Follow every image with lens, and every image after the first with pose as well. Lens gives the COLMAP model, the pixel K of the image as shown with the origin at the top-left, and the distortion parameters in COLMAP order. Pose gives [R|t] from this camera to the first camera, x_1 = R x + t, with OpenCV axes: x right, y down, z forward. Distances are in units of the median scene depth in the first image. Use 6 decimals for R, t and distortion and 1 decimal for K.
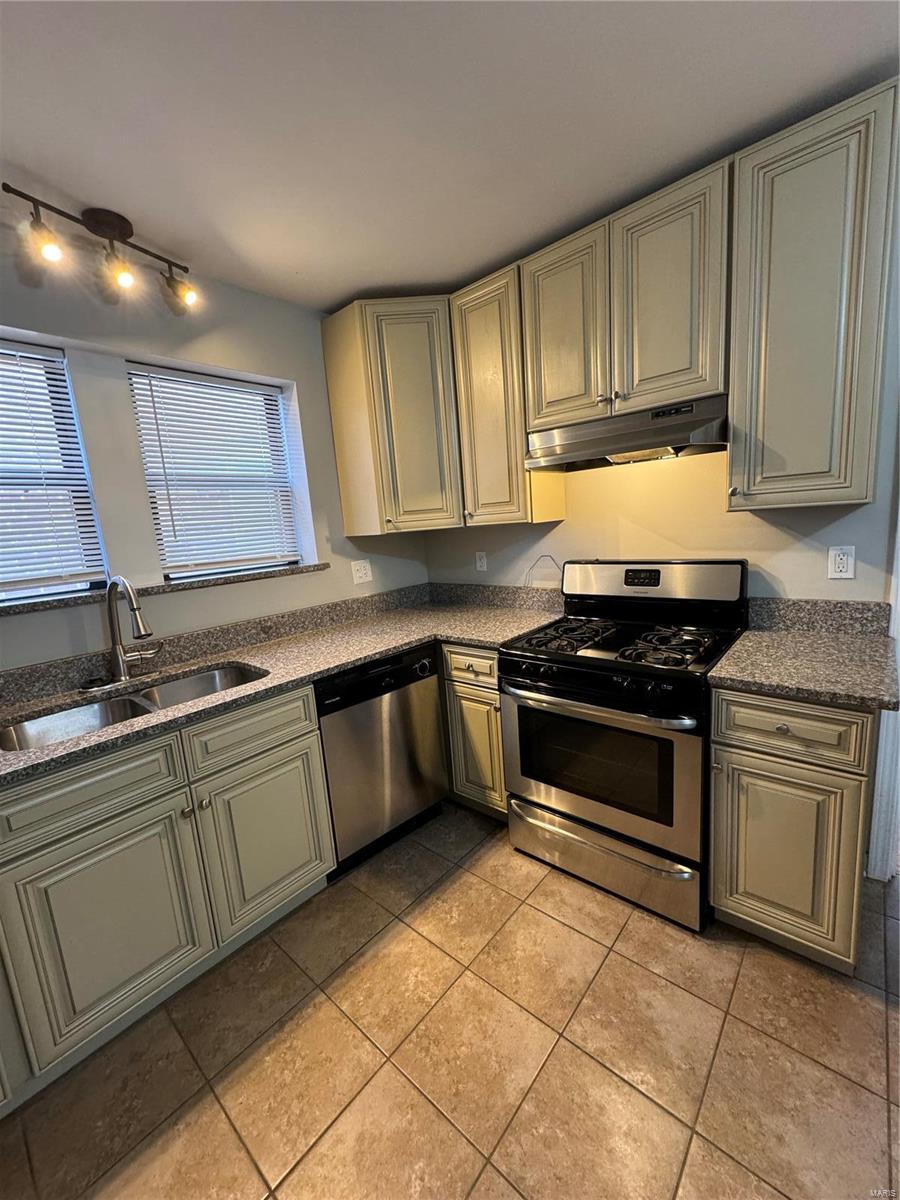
lens RADIAL K [[478.9, 0, 448.7], [0, 478.9, 598.9], [0, 0, 1]] dist [-0.000145, 0.000572]
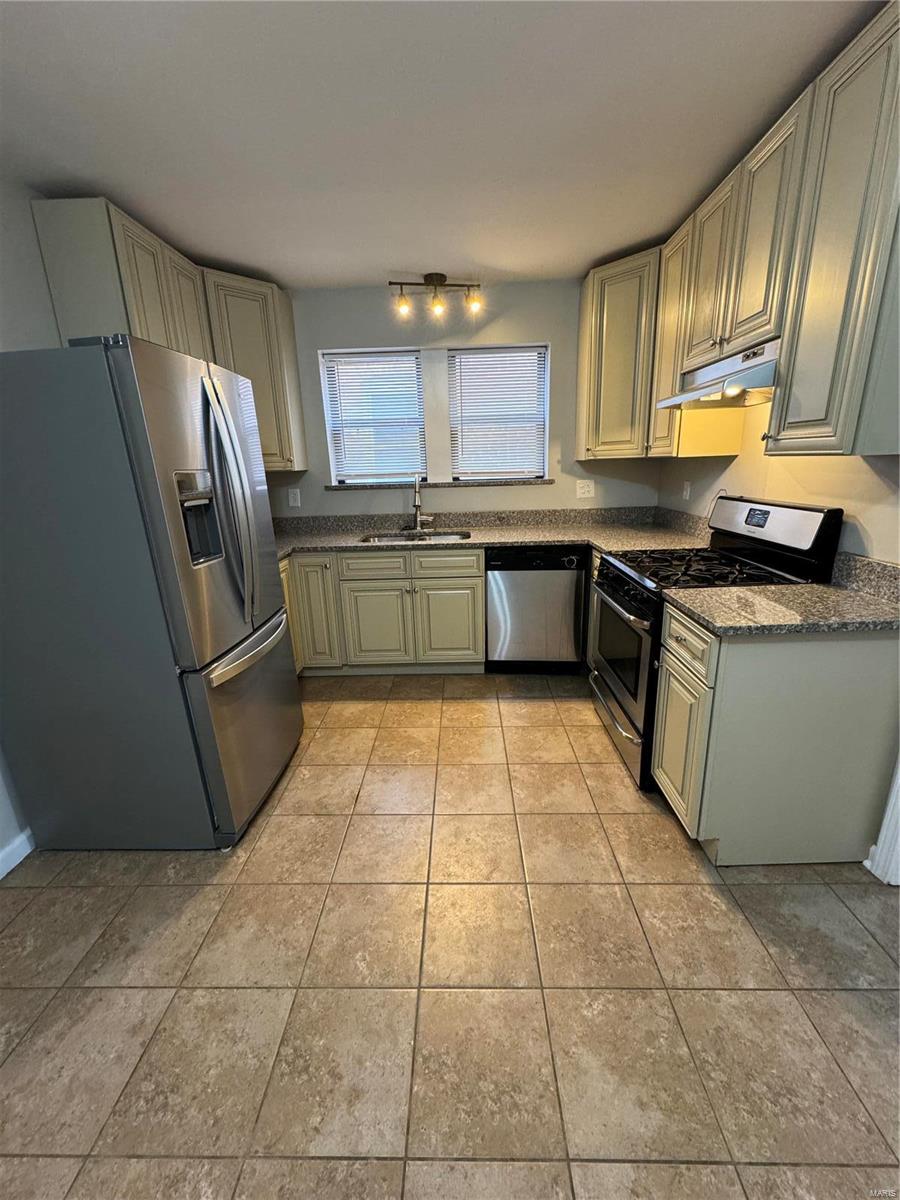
lens RADIAL K [[478.9, 0, 450.0], [0, 478.9, 600.7], [0, 0, 1]] dist [-0.000145, 0.000572]
pose [[0.638425, 0.266396, -0.722113, 0.887236], [-0.140034, 0.962737, 0.231360, -0.021130], [0.756838, -0.046585, 0.651940, -0.192706]]
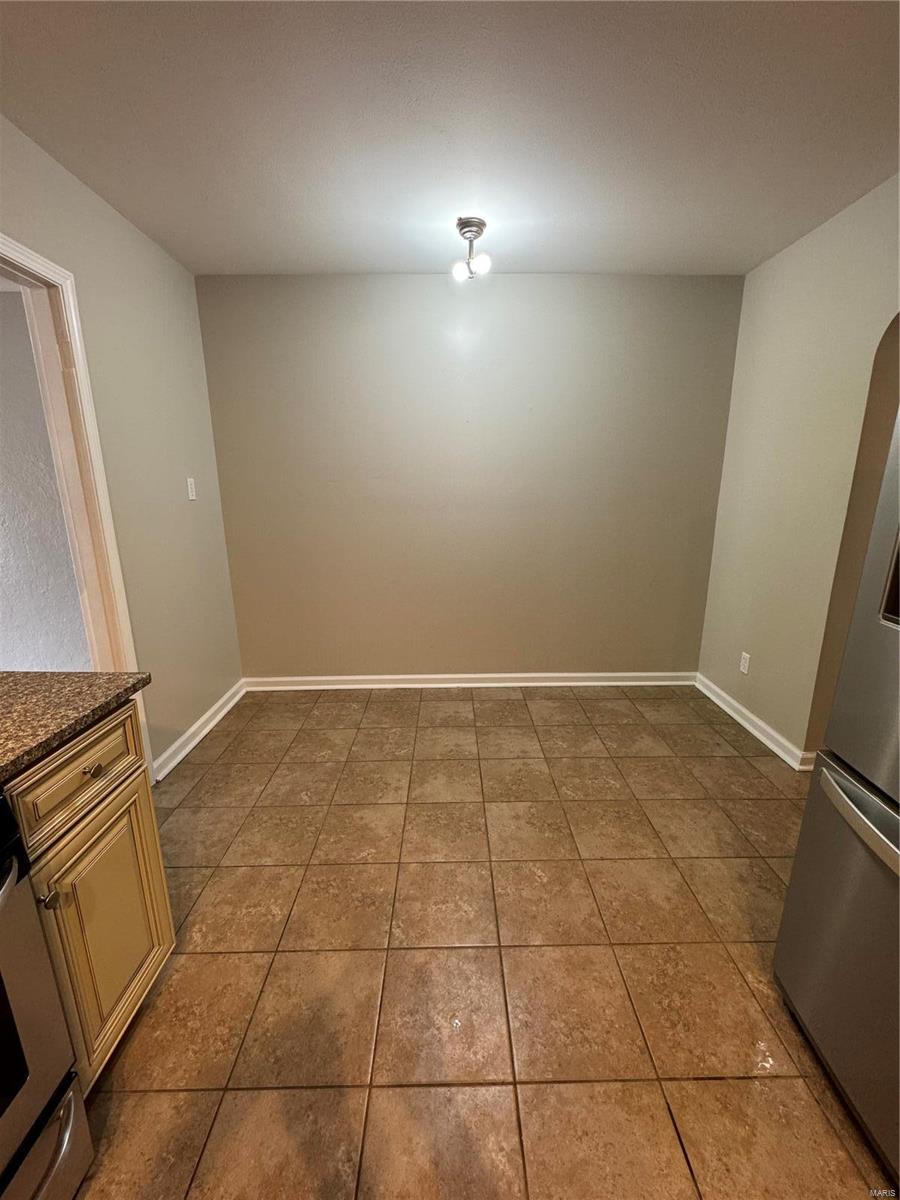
lens RADIAL K [[478.9, 0, 453.5], [0, 478.9, 600.1], [0, 0, 1]] dist [-0.000145, 0.000572]
pose [[-0.661894, -0.099579, 0.742954, -0.157973], [0.174936, 0.943249, 0.282274, -0.071657], [-0.728899, 0.316805, -0.606910, 0.718185]]
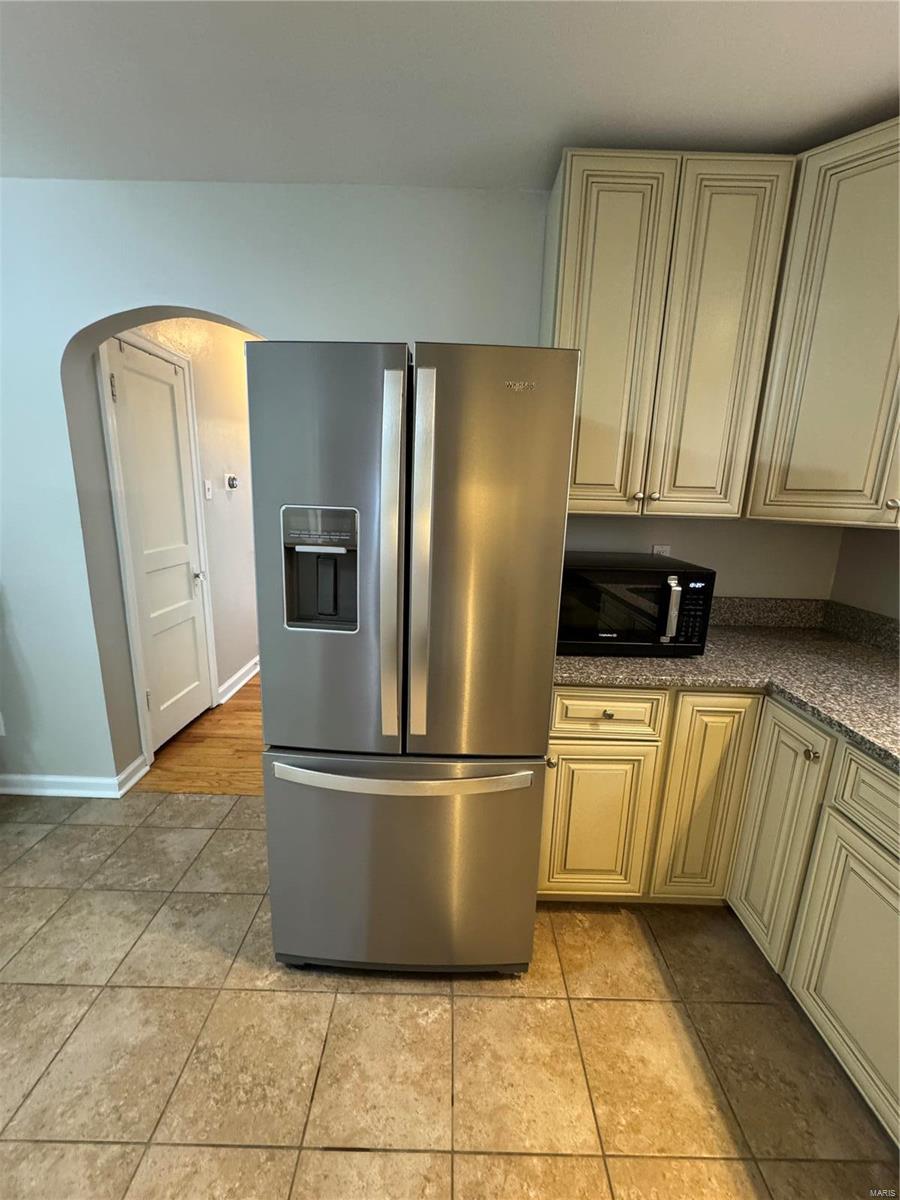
lens RADIAL K [[478.9, 0, 452.0], [0, 478.9, 597.7], [0, 0, 1]] dist [-0.000145, 0.000572]
pose [[-0.757413, 0.190461, -0.624540, 0.168872], [-0.078296, 0.923115, 0.376469, -0.127160], [0.648225, 0.334042, -0.684266, 0.641325]]
